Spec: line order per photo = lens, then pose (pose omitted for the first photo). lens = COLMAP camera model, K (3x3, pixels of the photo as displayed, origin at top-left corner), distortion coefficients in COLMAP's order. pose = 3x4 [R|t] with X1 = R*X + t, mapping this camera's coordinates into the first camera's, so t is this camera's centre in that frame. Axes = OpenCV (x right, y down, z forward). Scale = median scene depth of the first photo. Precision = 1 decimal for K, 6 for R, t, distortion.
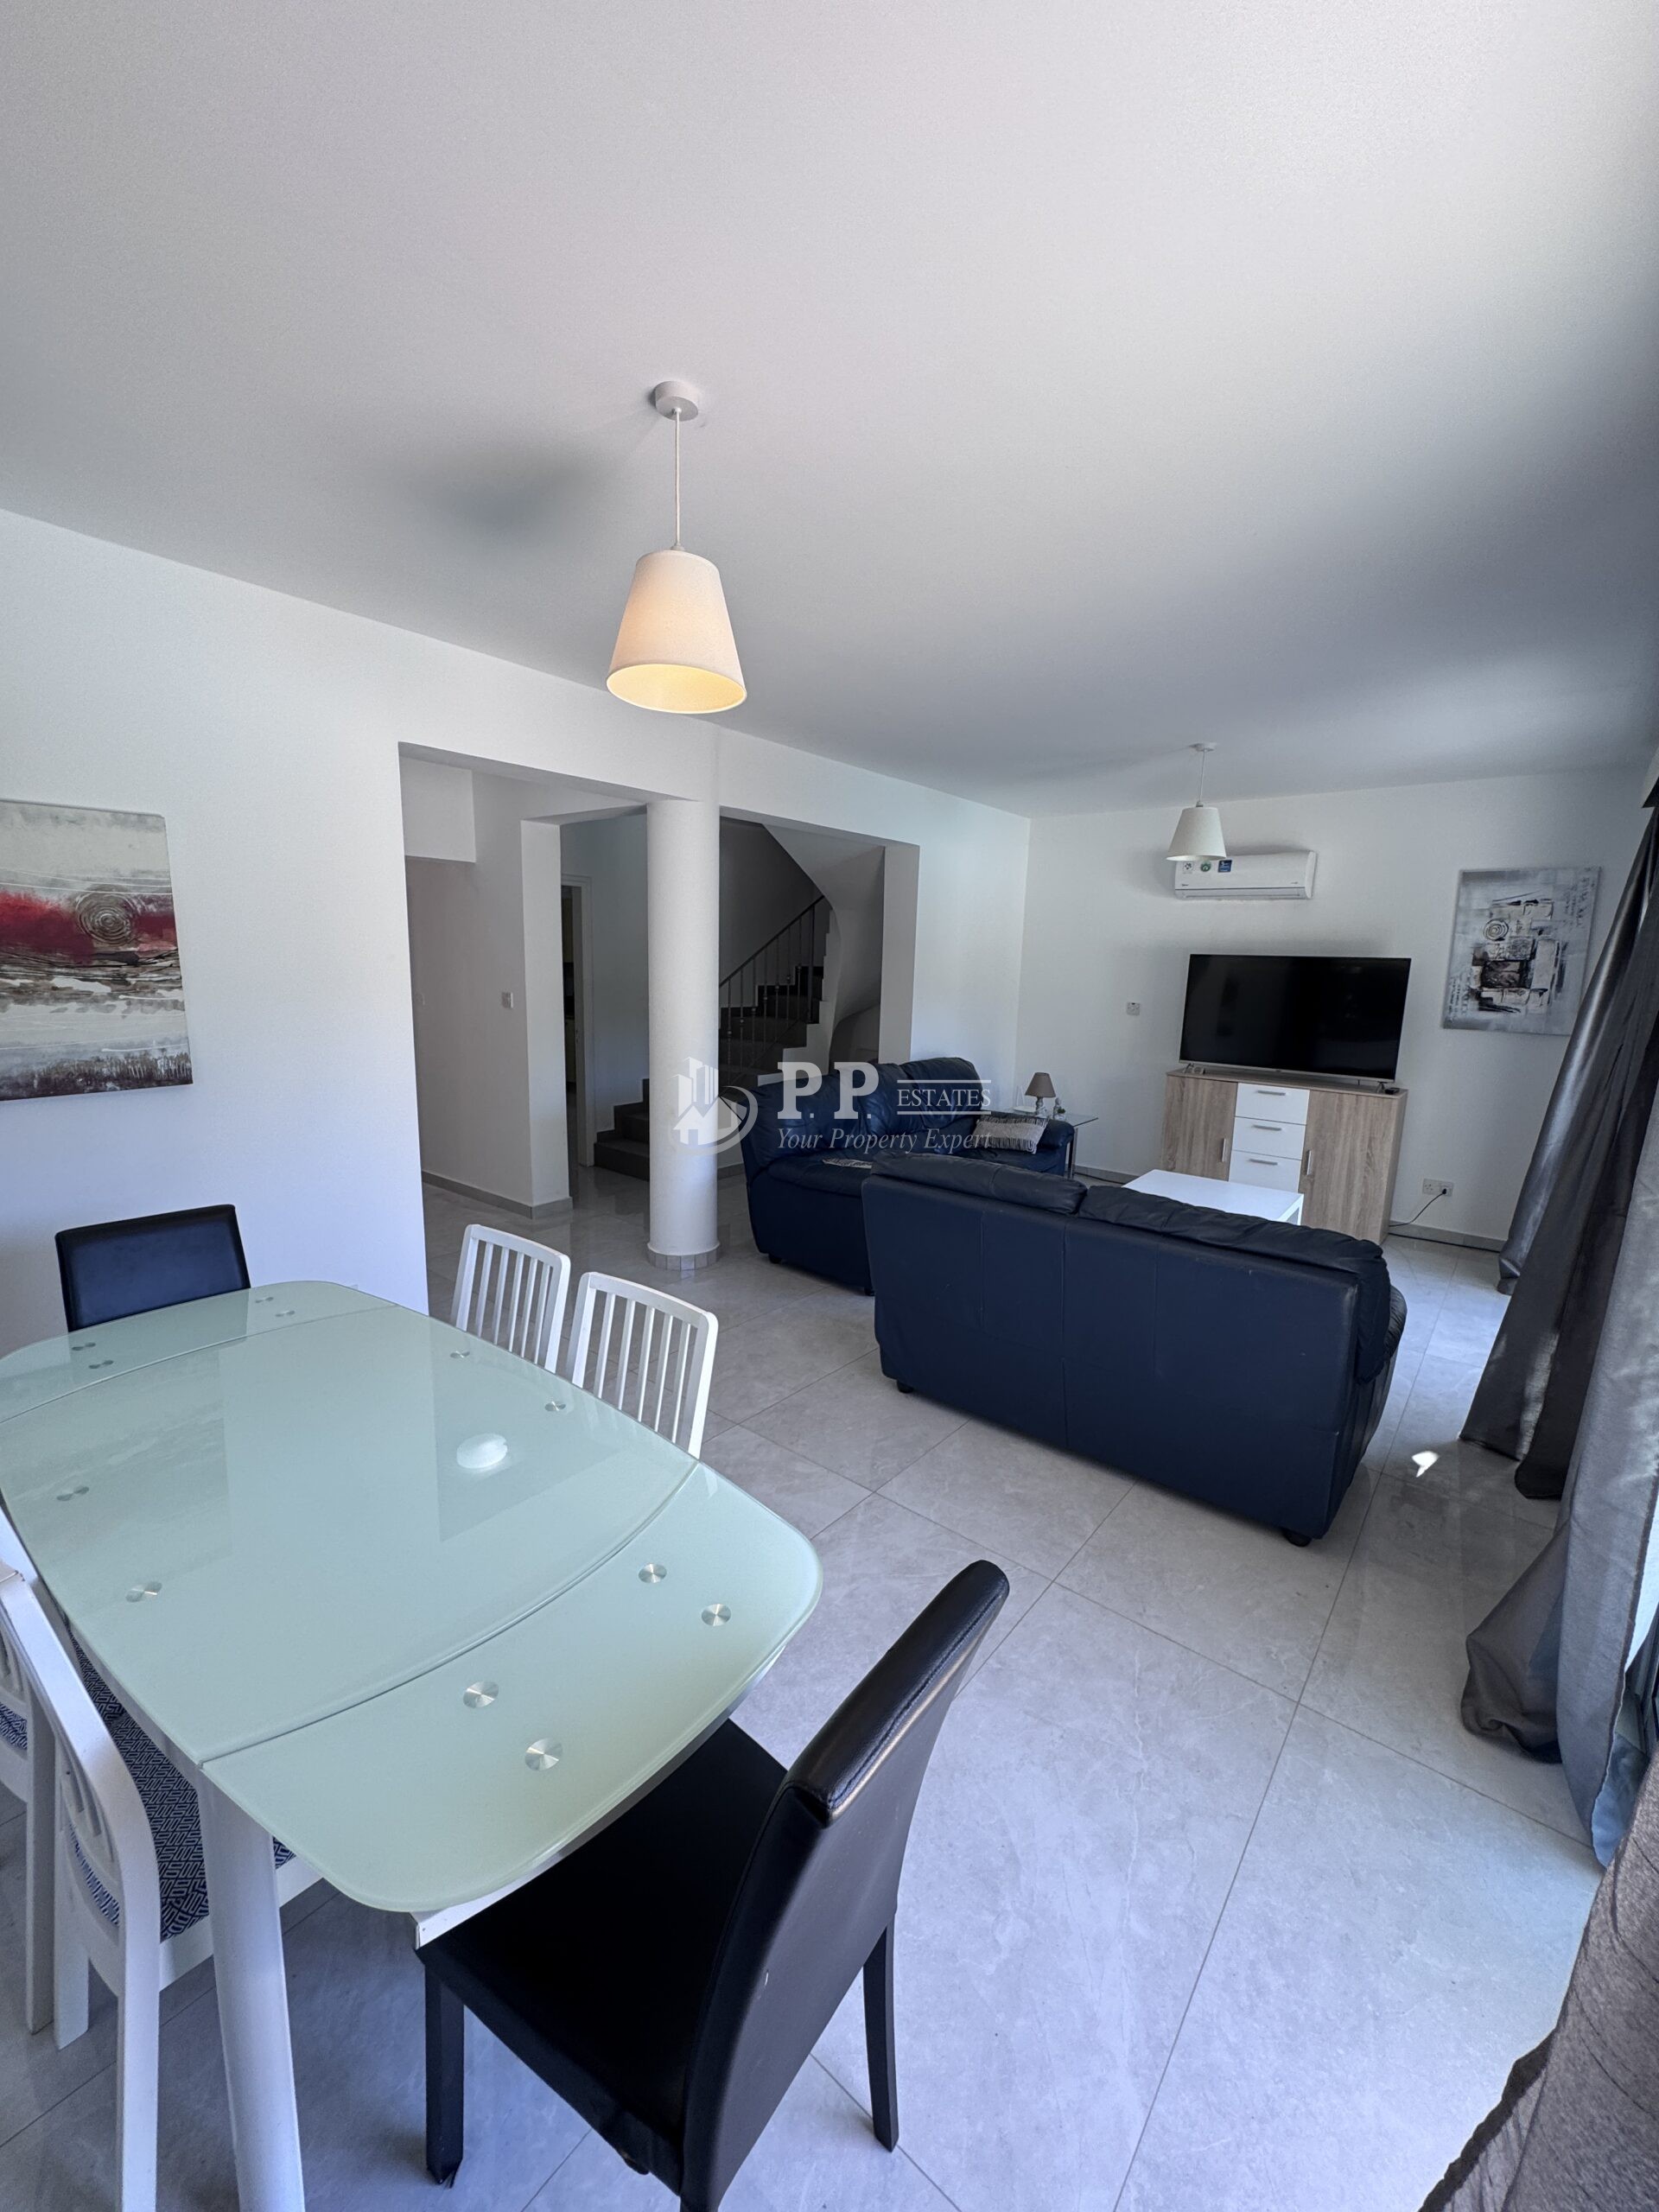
lens RADIAL K [[876.7, 0, 837.5], [0, 876.7, 1111.8], [0, 0, 1]] dist [-0.005866, 0.000179]
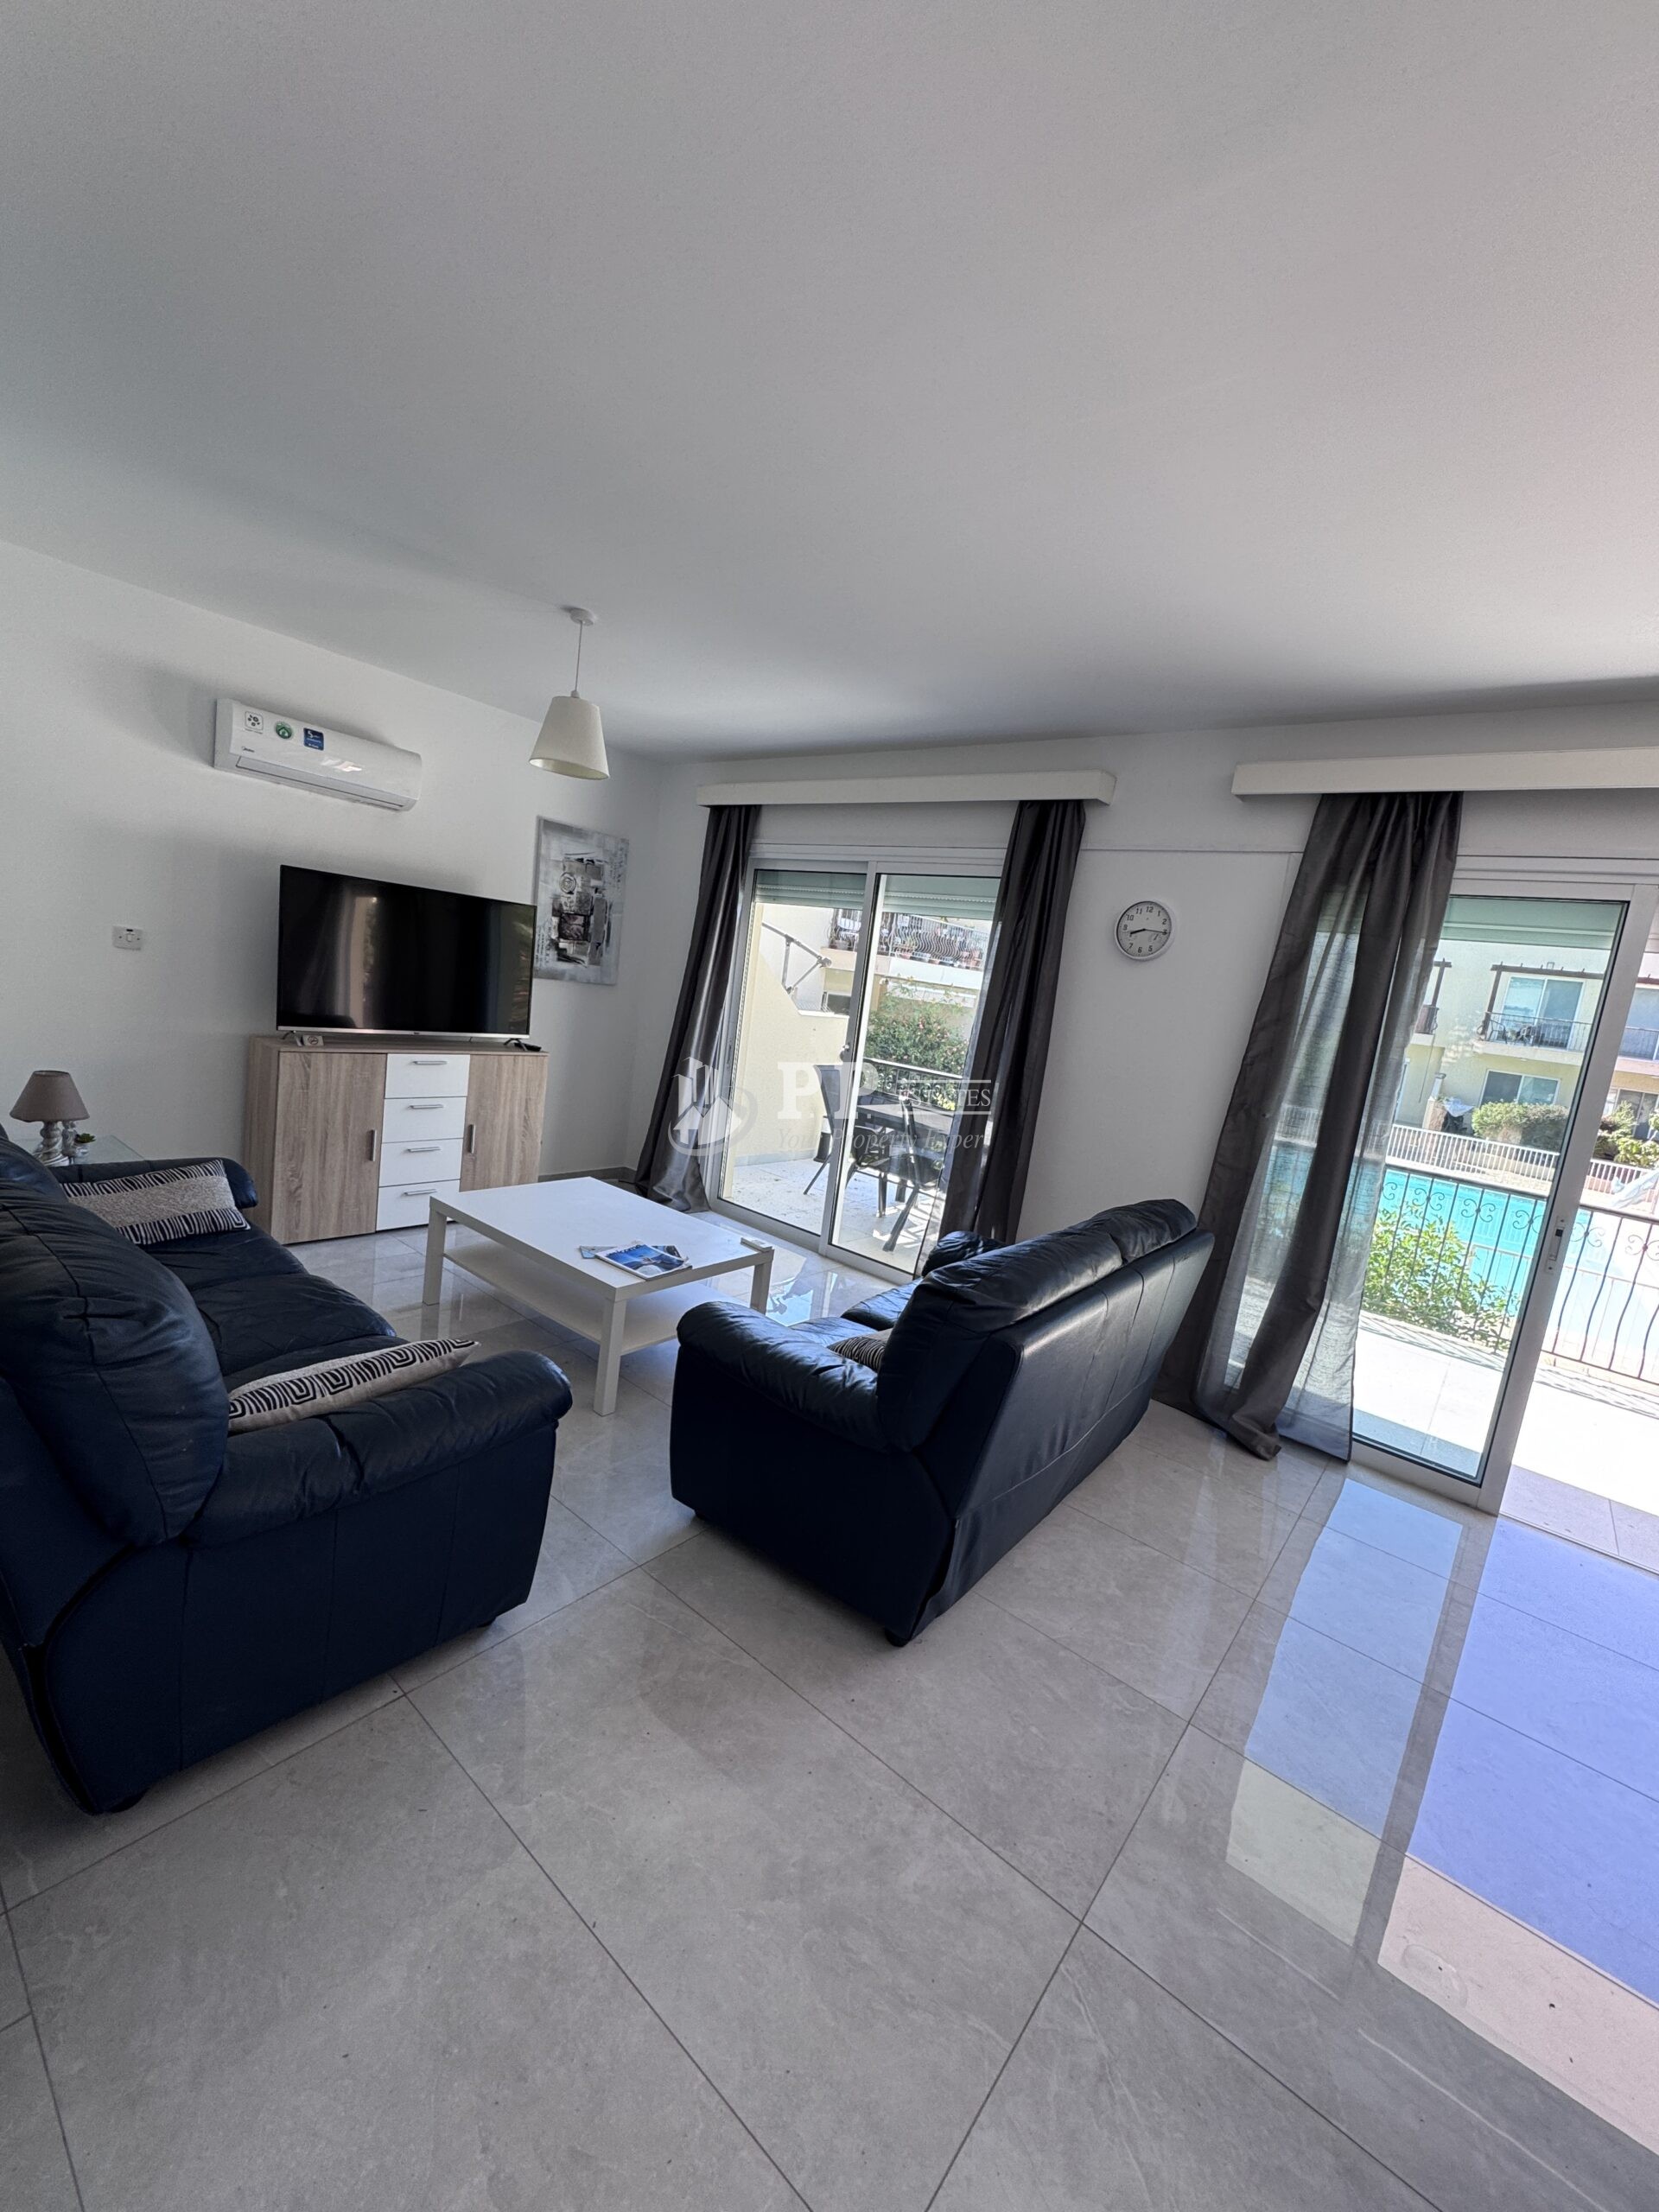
lens RADIAL K [[876.7, 0, 831.8], [0, 876.7, 1107.8], [0, 0, 1]] dist [-0.005866, 0.000179]
pose [[0.003845, -0.173965, 0.984744, -0.308595], [0.044488, 0.983806, 0.173626, -0.109271], [-0.999003, 0.043142, 0.011522, 0.666627]]
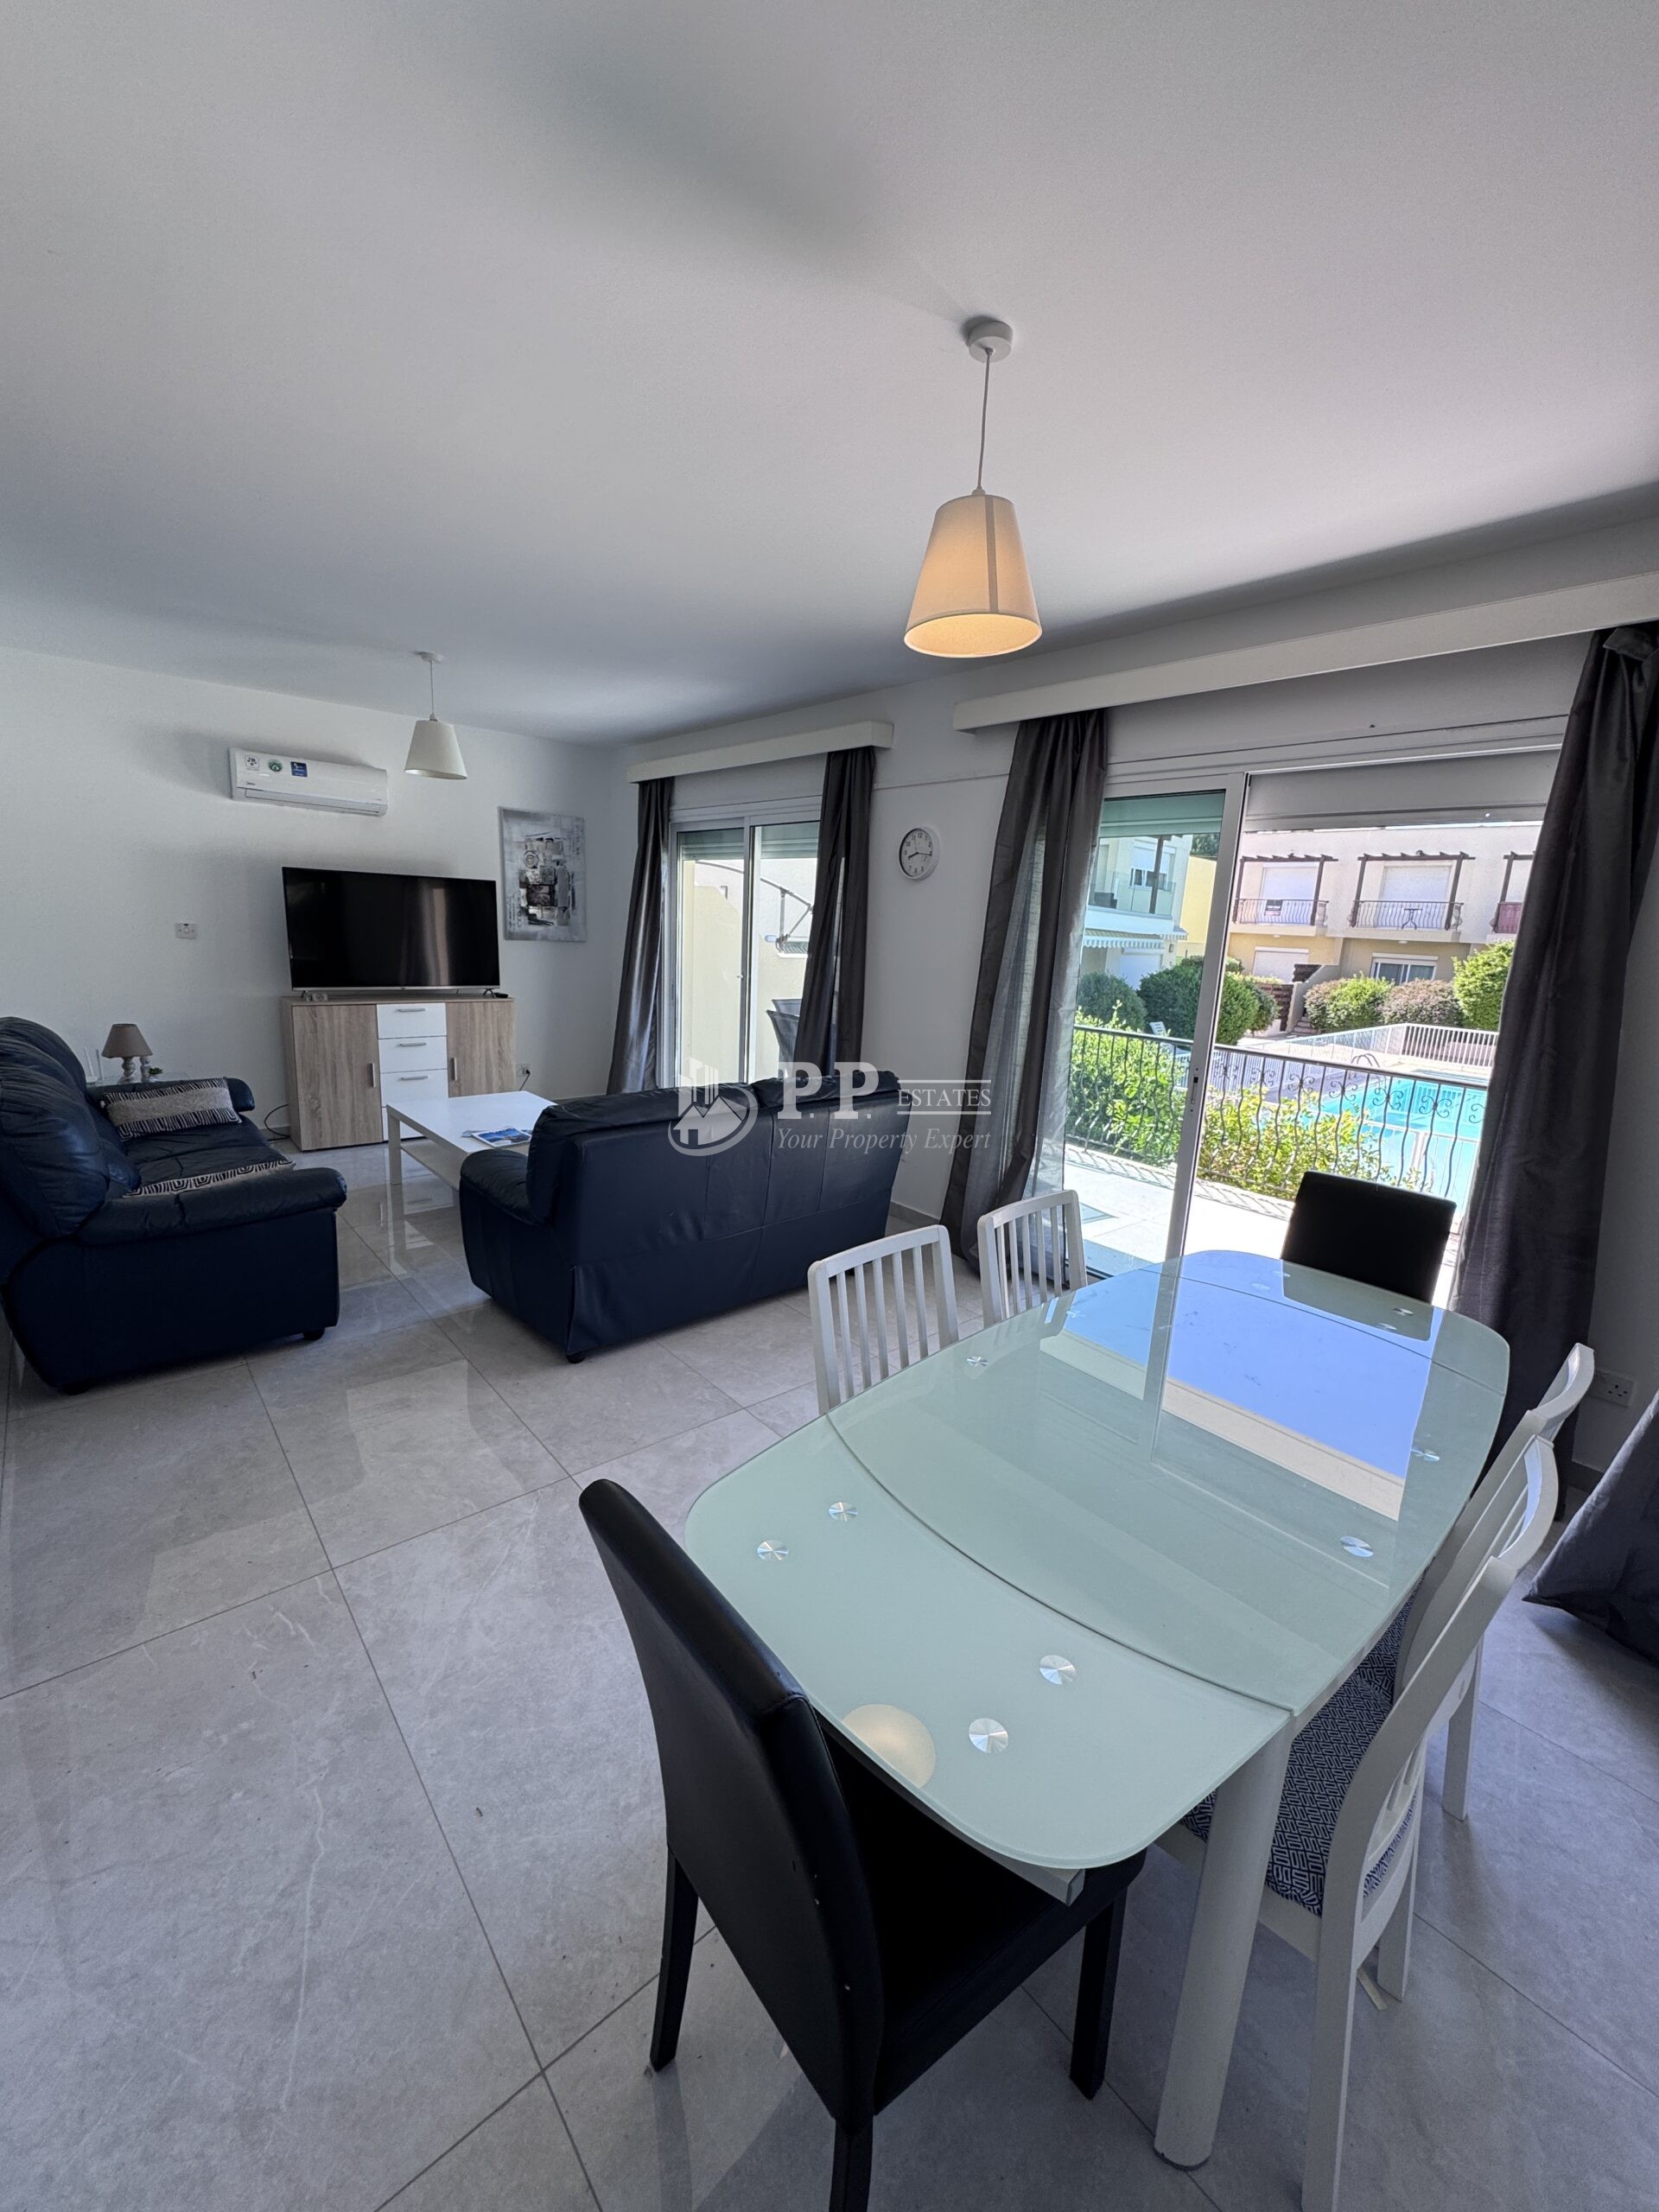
lens RADIAL K [[876.7, 0, 827.5], [0, 876.7, 1109.3], [0, 0, 1]] dist [-0.005866, 0.000179]
pose [[0.175720, -0.225538, 0.958256, -0.455175], [0.126327, 0.970520, 0.205260, -0.061337], [-0.976301, 0.084985, 0.199032, 0.348484]]
